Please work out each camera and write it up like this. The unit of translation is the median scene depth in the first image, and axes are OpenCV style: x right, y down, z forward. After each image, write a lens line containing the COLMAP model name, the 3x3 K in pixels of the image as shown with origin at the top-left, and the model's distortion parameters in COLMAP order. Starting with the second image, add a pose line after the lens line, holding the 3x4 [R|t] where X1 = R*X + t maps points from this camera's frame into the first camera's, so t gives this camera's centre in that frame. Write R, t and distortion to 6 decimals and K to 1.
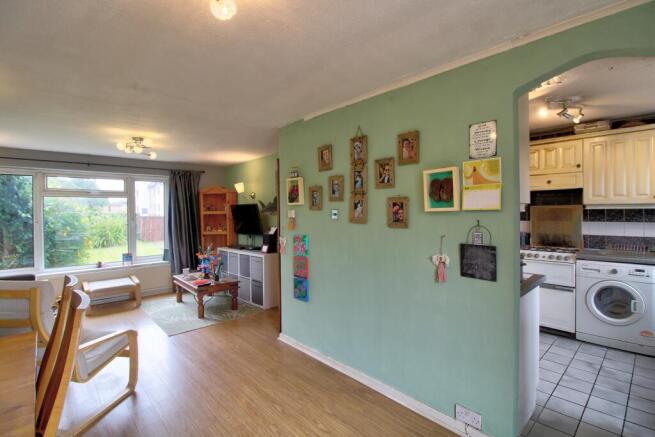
lens RADIAL K [[304.9, 0, 326.8], [0, 304.9, 216.3], [0, 0, 1]] dist [-0.013761, -0.006027]
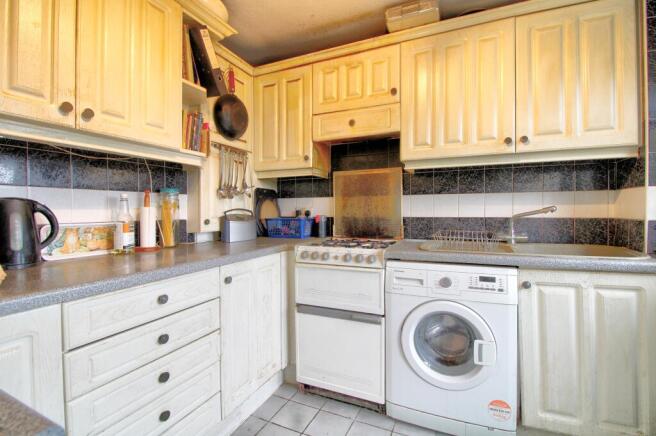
lens RADIAL K [[305.4, 0, 326.2], [0, 305.4, 215.0], [0, 0, 1]] dist [-0.013761, -0.006027]
pose [[0.921716, 0.004324, 0.387841, 0.509829], [-0.002497, 0.999983, -0.005215, 0.065542], [-0.387857, 0.003839, 0.921711, 0.536186]]
